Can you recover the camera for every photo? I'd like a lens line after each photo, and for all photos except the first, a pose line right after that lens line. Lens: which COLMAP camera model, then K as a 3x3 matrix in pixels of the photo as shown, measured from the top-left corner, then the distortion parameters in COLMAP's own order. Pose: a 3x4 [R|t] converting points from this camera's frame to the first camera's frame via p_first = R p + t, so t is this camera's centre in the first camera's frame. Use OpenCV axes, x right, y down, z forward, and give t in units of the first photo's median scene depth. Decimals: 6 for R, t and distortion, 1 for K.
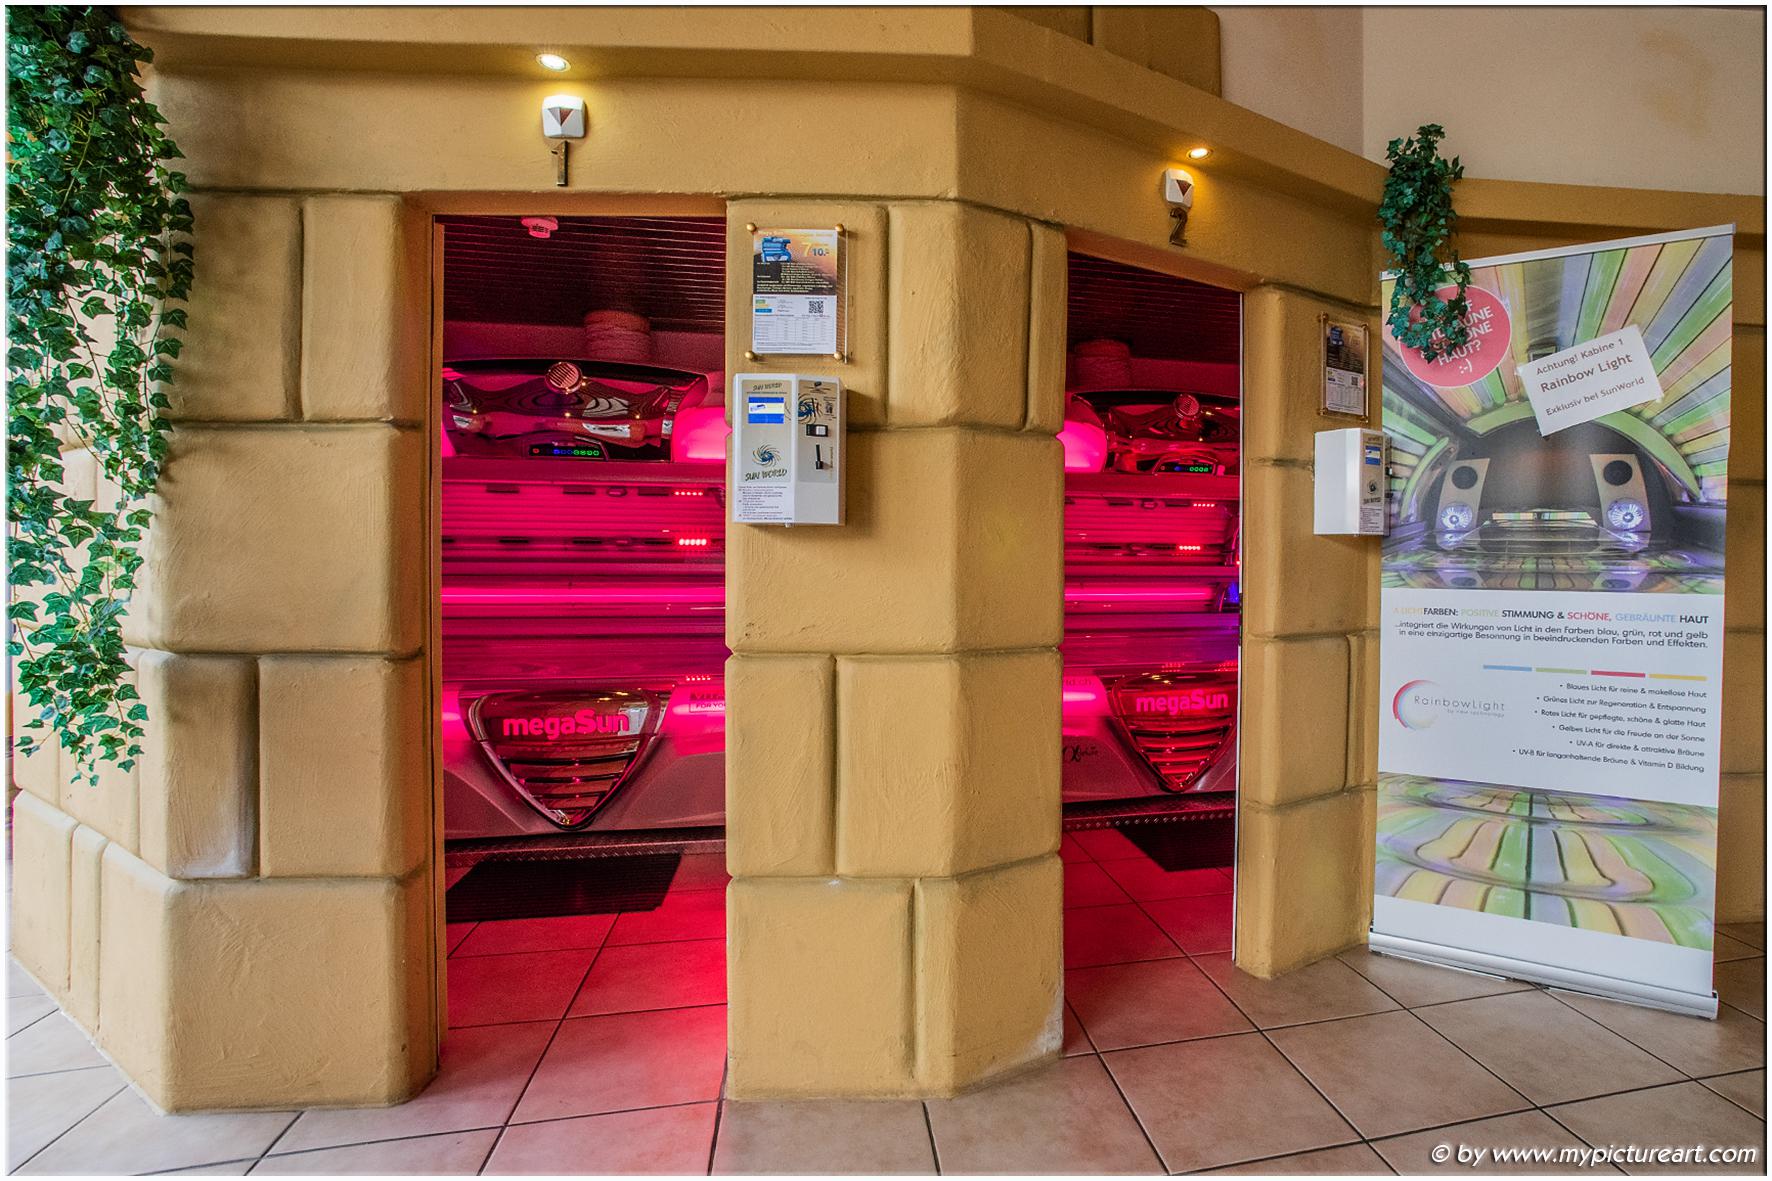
lens RADIAL K [[1312.8, 0, 886.0], [0, 1312.8, 590.5], [0, 0, 1]] dist [-0.140320, 0.180580]
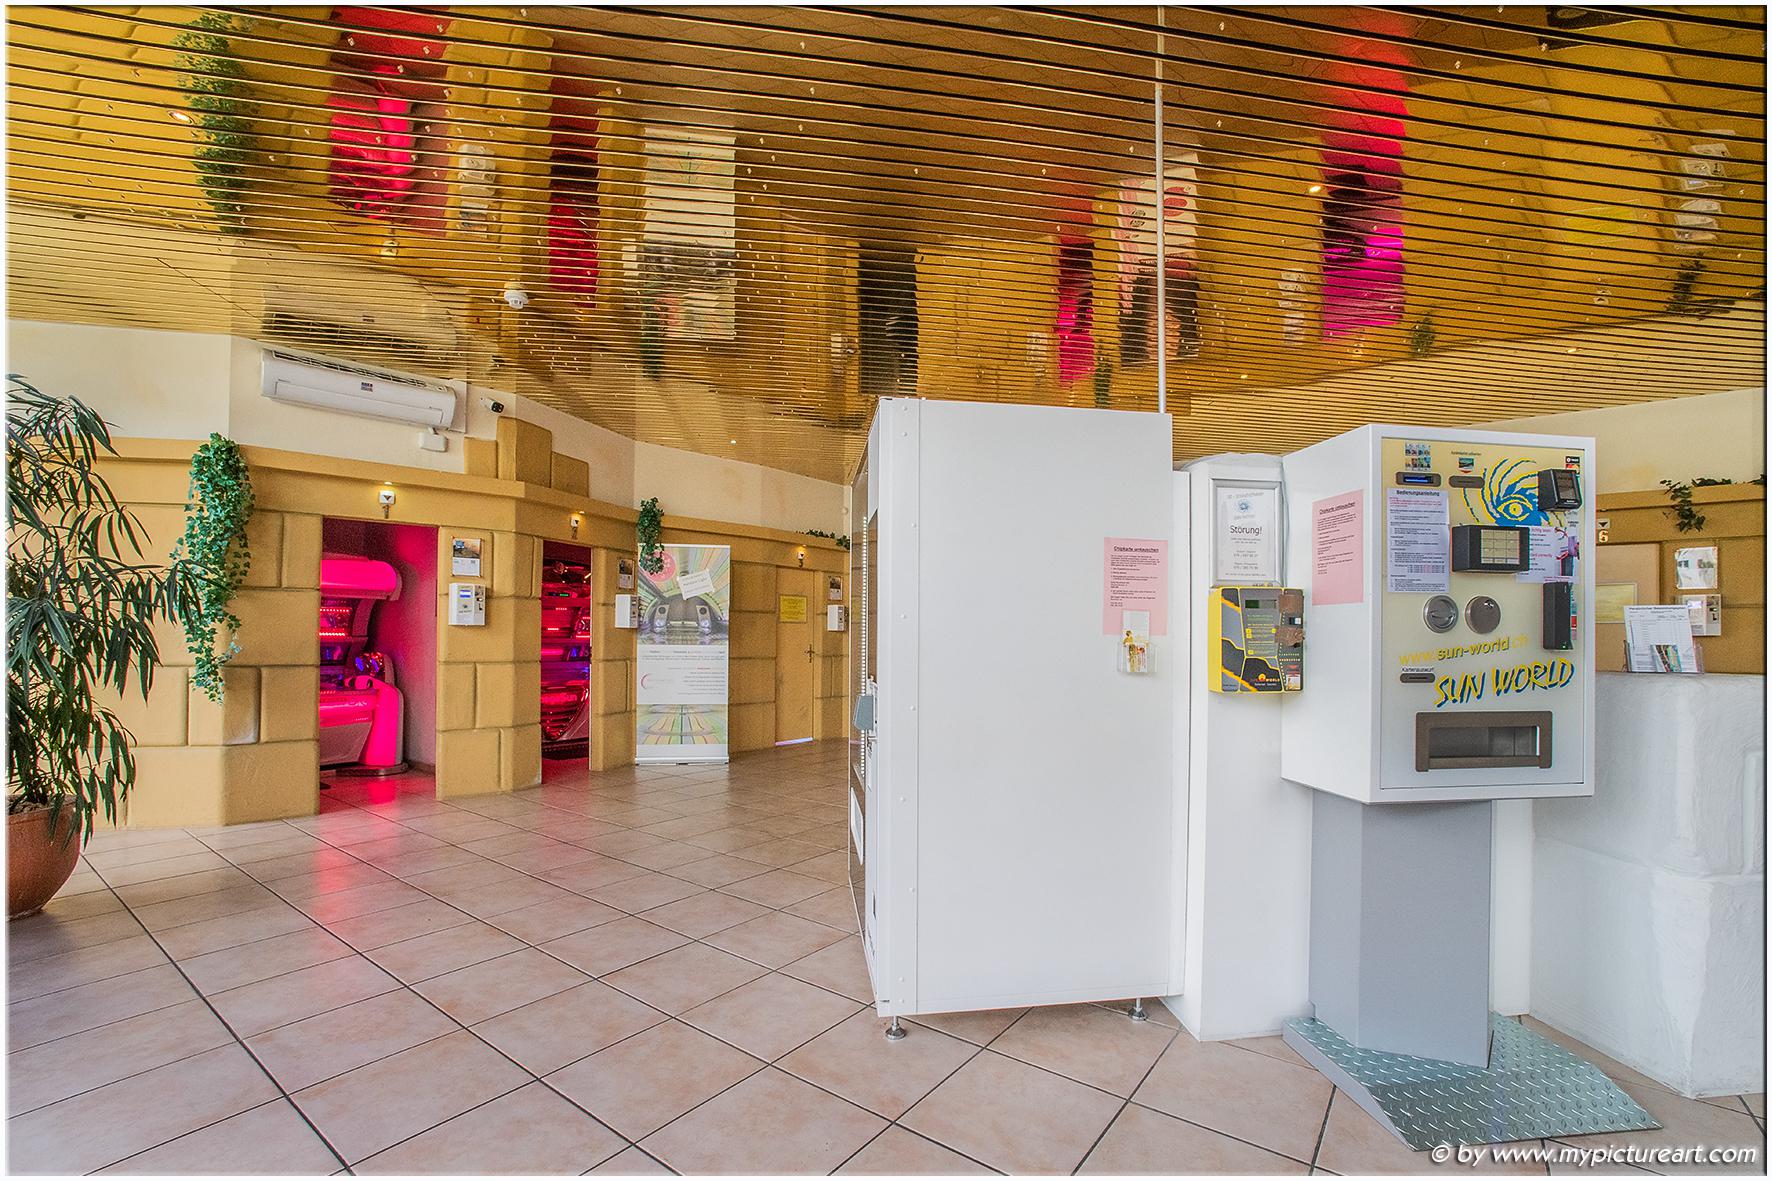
lens RADIAL K [[882.9, 0, 903.8], [0, 882.9, 624.9], [0, 0, 1]] dist [-0.015249, 0.000652]
pose [[0.798680, 0.010394, 0.601666, -0.440637], [0.011042, 0.999429, -0.031923, 0.029139], [-0.601655, 0.032140, 0.798109, -1.251285]]
